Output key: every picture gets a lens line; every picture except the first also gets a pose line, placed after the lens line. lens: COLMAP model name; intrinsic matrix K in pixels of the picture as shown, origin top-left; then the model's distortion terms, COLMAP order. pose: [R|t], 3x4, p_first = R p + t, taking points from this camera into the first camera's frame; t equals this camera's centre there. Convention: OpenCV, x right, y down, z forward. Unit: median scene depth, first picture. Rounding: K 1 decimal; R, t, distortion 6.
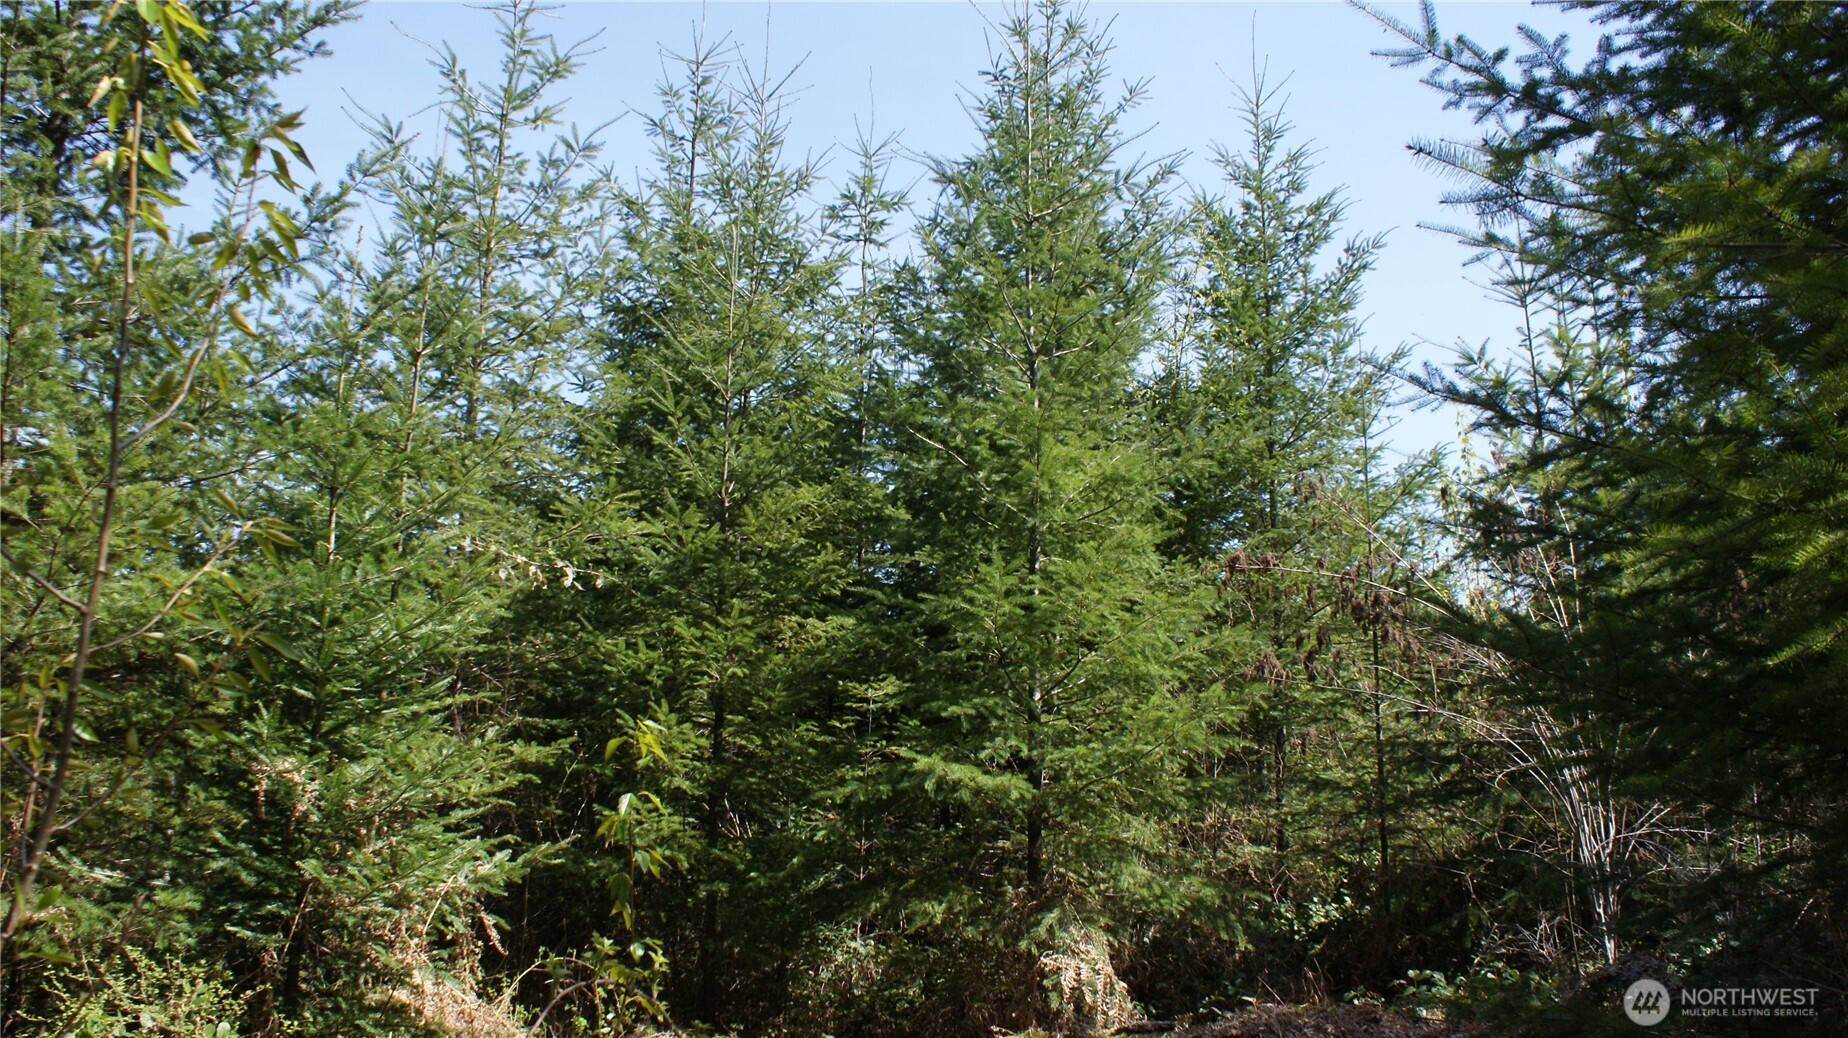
lens RADIAL K [[1482.6, 0, 919.5], [0, 1482.6, 550.0], [0, 0, 1]] dist [-0.160847, 0.183514]
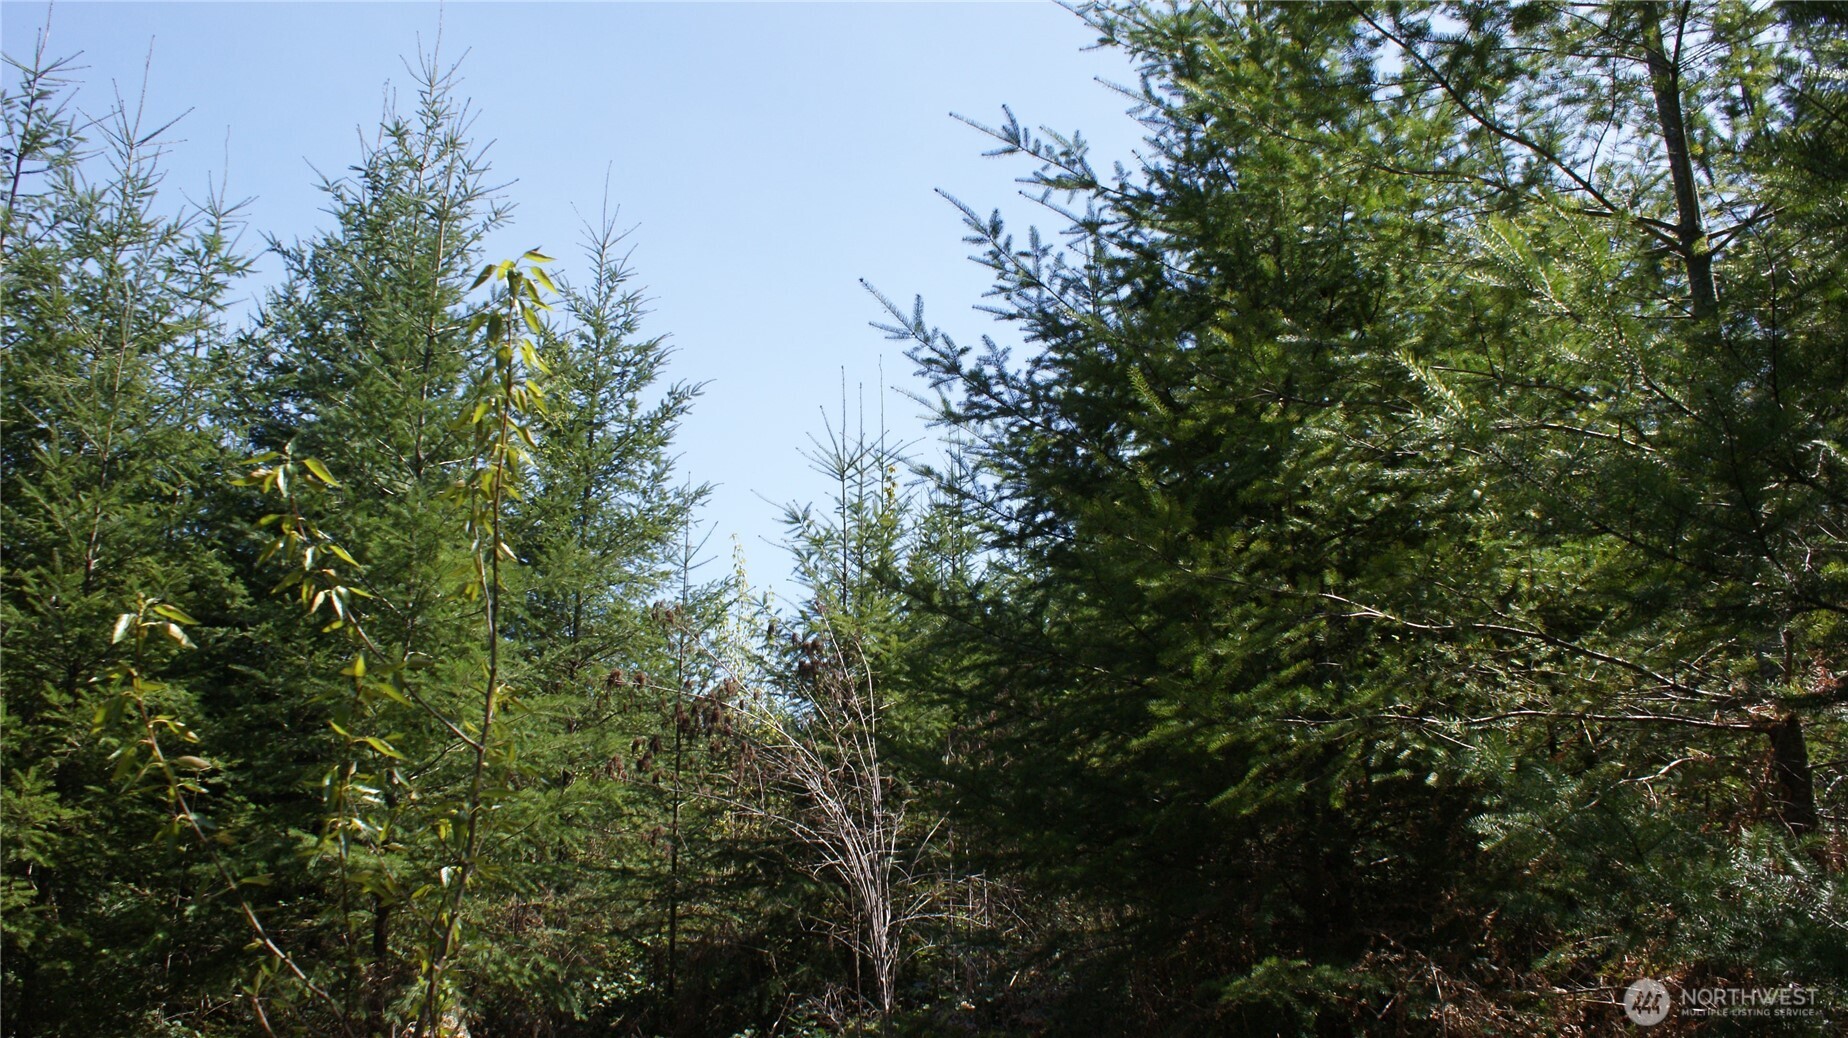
lens RADIAL K [[1482.6, 0, 919.5], [0, 1482.6, 550.0], [0, 0, 1]] dist [-0.160847, 0.183514]
pose [[0.853412, 0.121978, 0.506763, -0.098460], [-0.090205, 0.992125, -0.086896, -0.006129], [-0.513372, 0.028445, 0.857695, -0.060892]]
